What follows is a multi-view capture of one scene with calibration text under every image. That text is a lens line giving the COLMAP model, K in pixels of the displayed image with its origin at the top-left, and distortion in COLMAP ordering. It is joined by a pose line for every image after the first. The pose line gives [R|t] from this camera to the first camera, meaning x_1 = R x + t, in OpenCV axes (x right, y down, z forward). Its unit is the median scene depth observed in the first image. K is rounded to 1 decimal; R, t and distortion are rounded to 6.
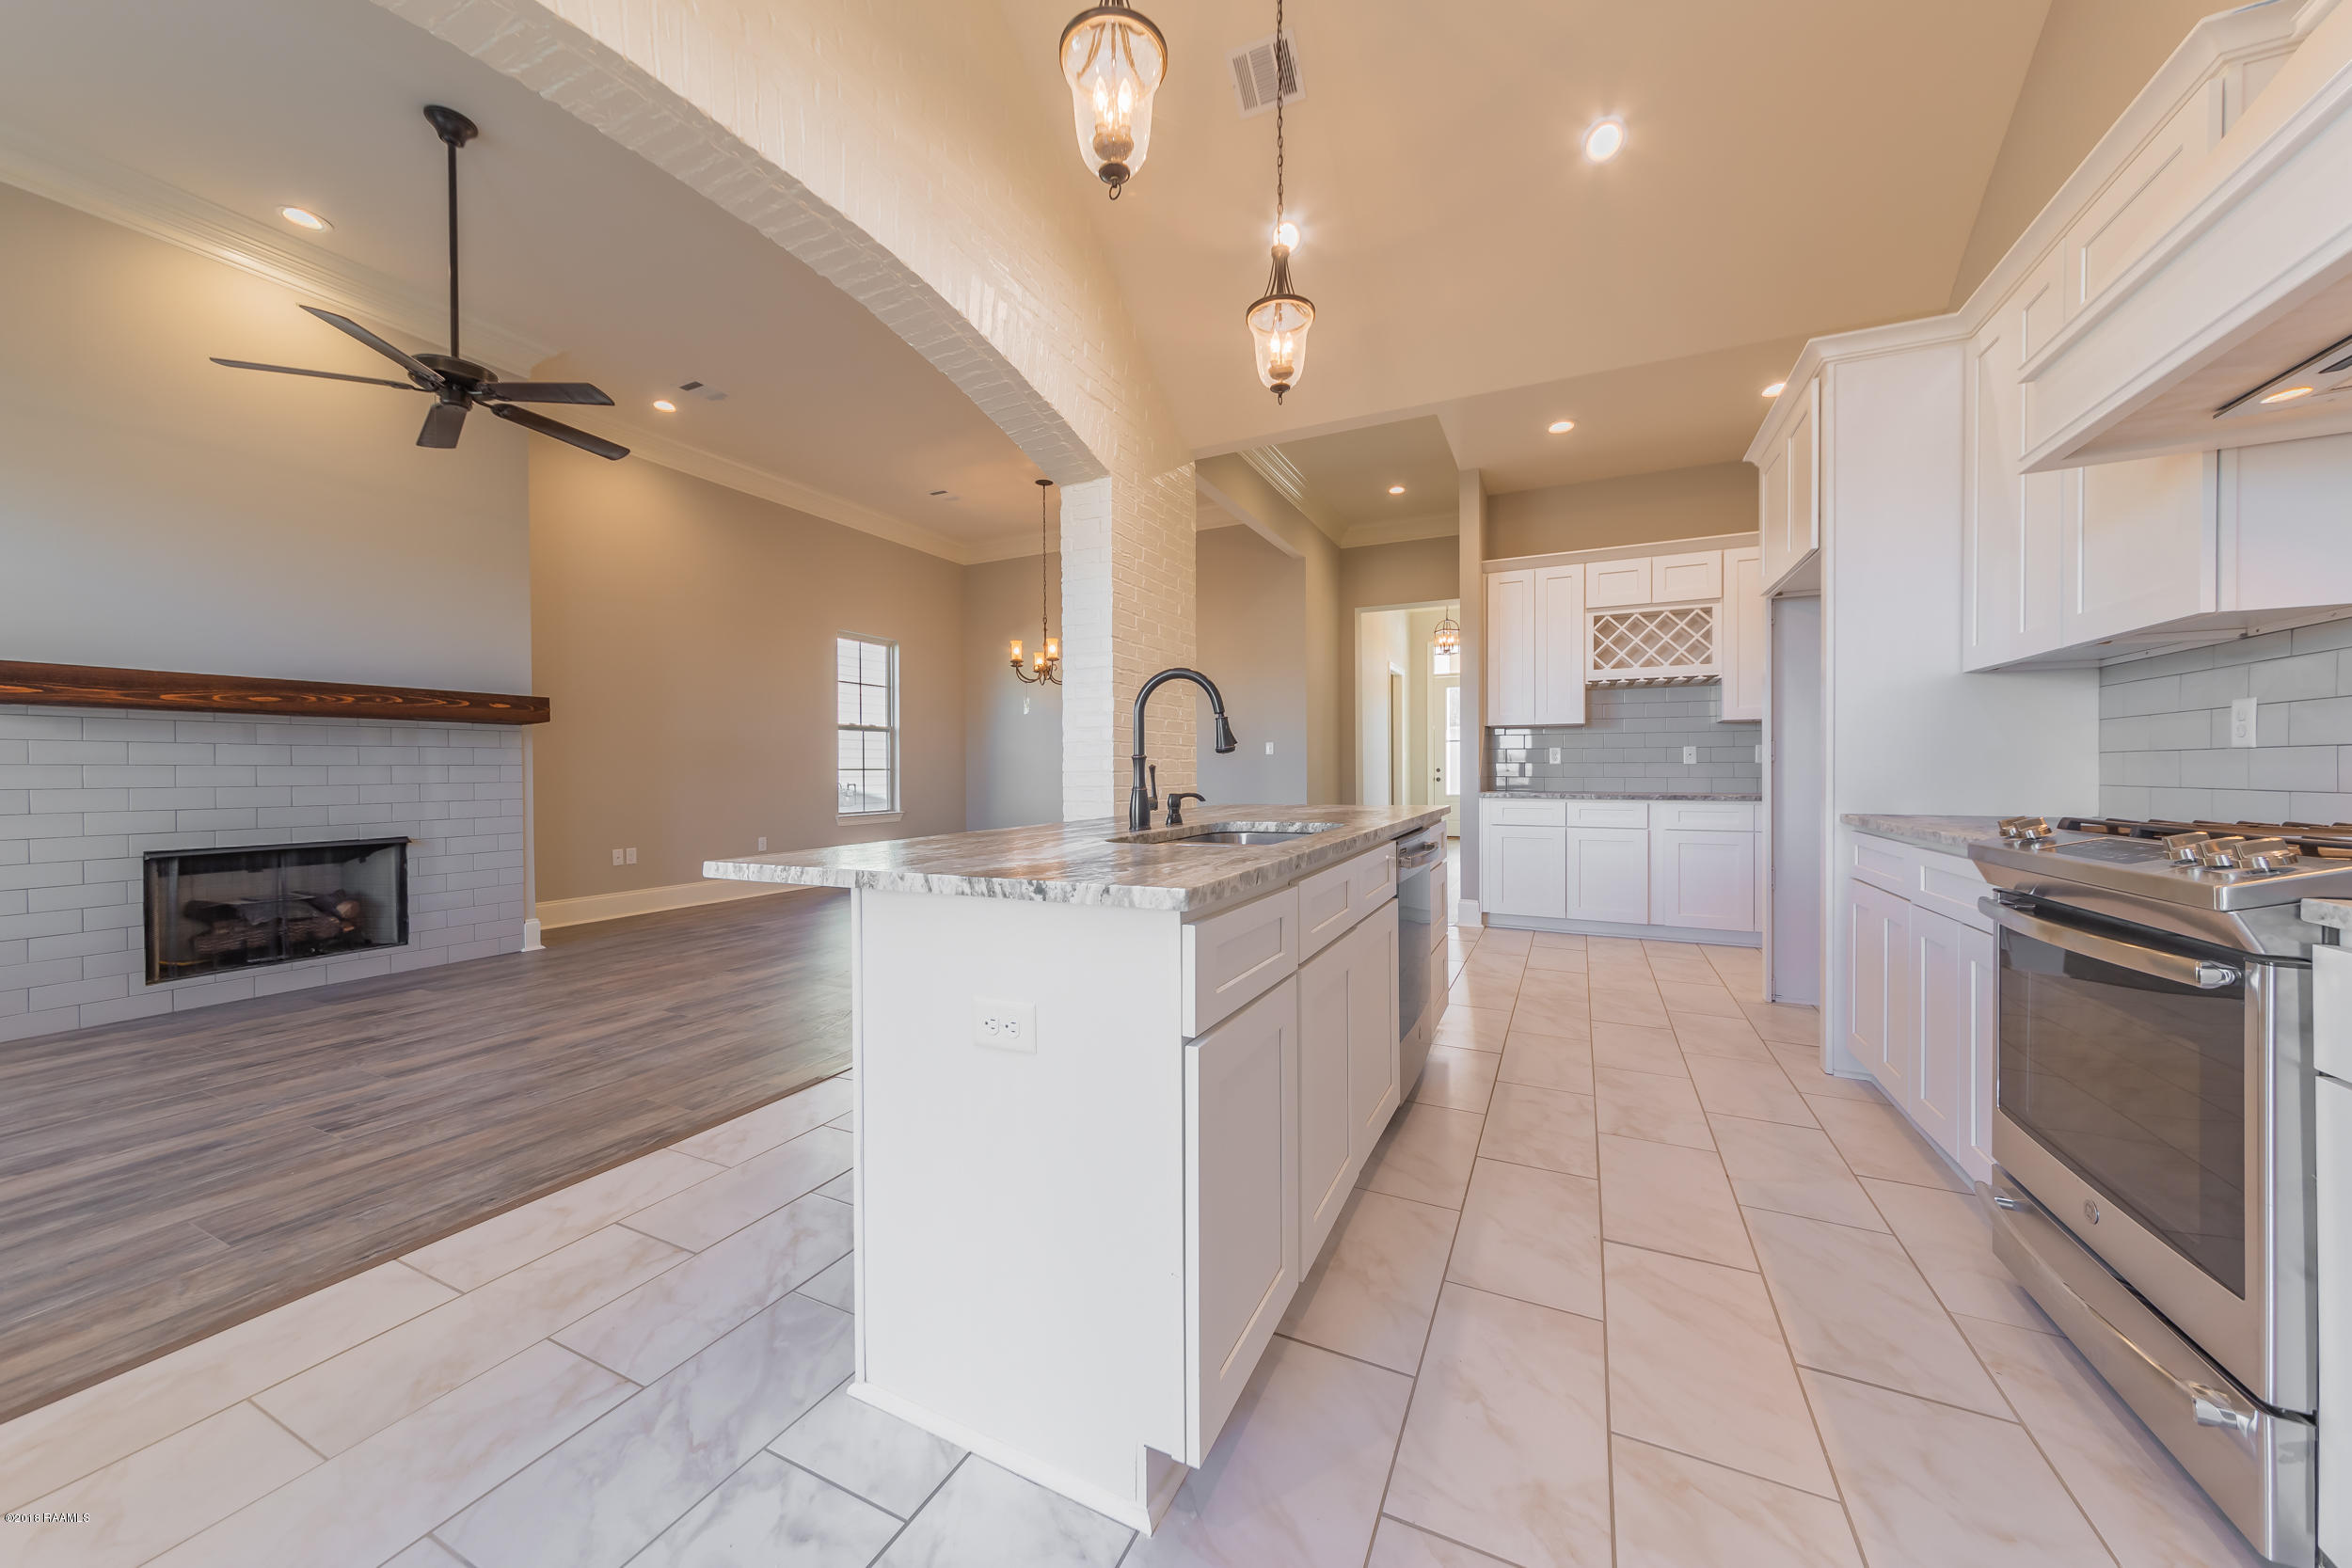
lens RADIAL K [[831.1, 0, 1168.7], [0, 831.1, 776.1], [0, 0, 1]] dist [0.005892, 0.000081]
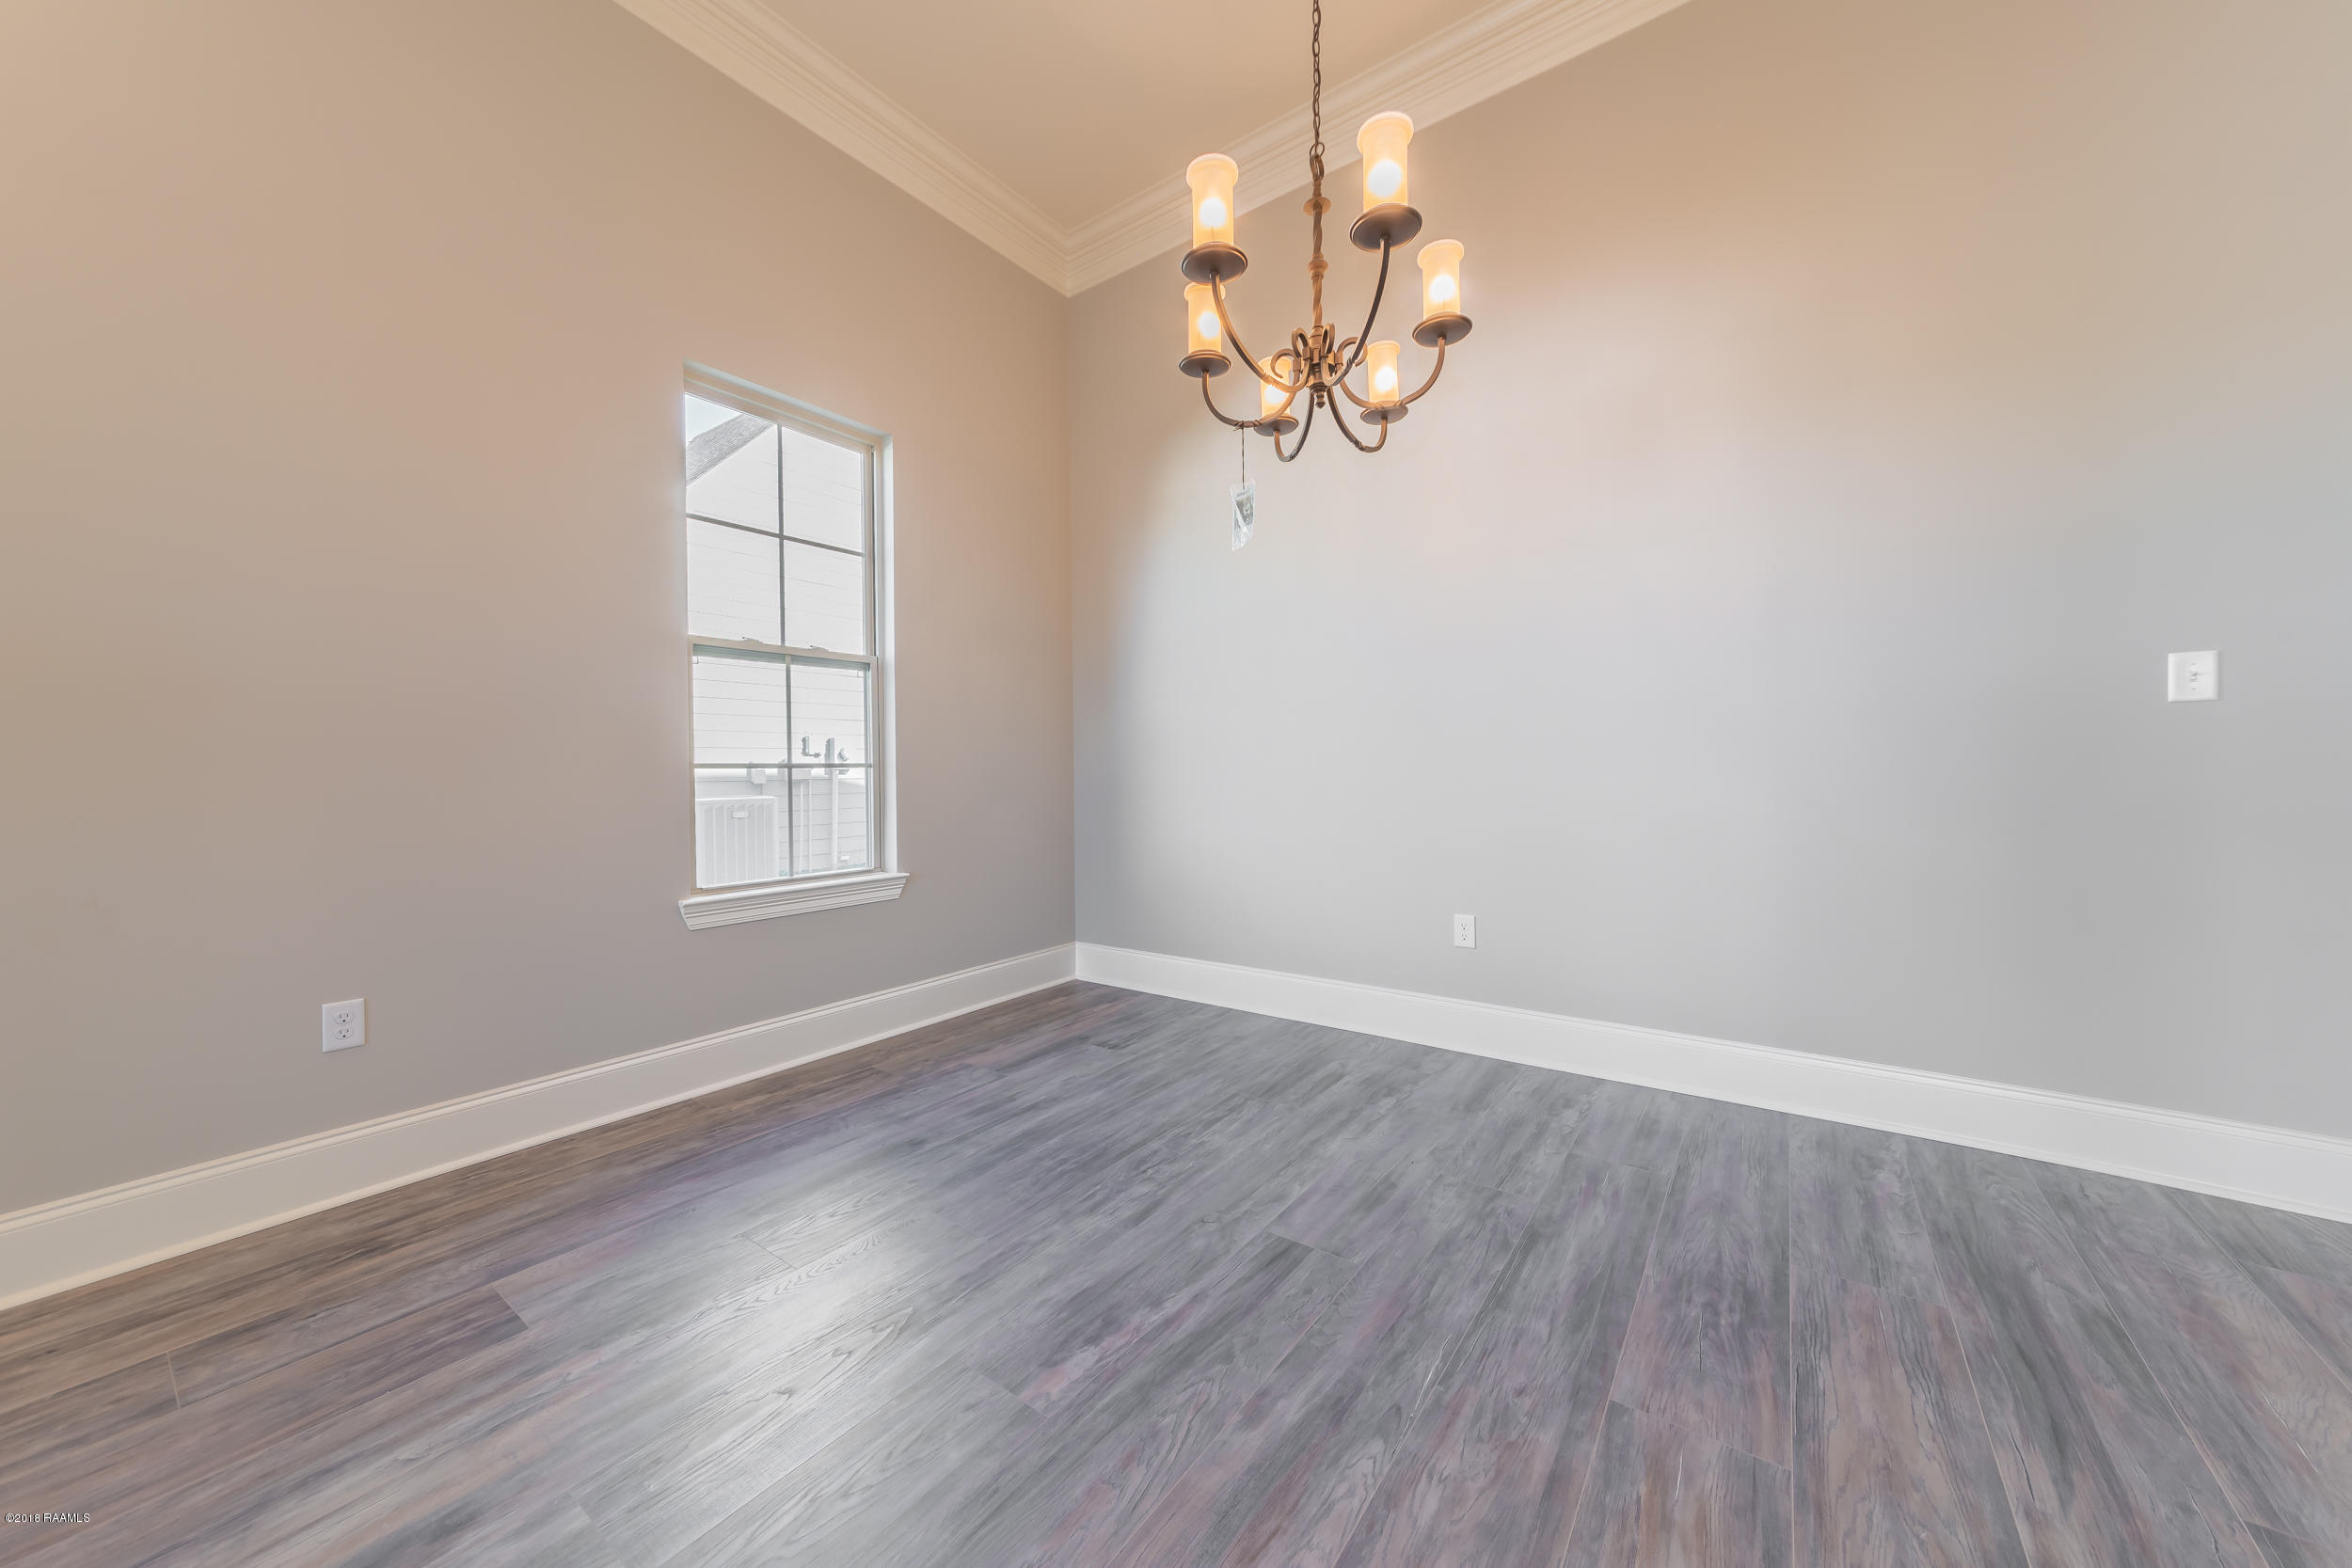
lens RADIAL K [[829.7, 0, 1177.4], [0, 829.7, 777.3], [0, 0, 1]] dist [0.007144, 0.000029]
pose [[0.985417, -0.001250, -0.170155, -0.275652], [0.002121, 0.999986, 0.004941, -0.008309], [0.170146, -0.005230, 0.985405, 1.386389]]
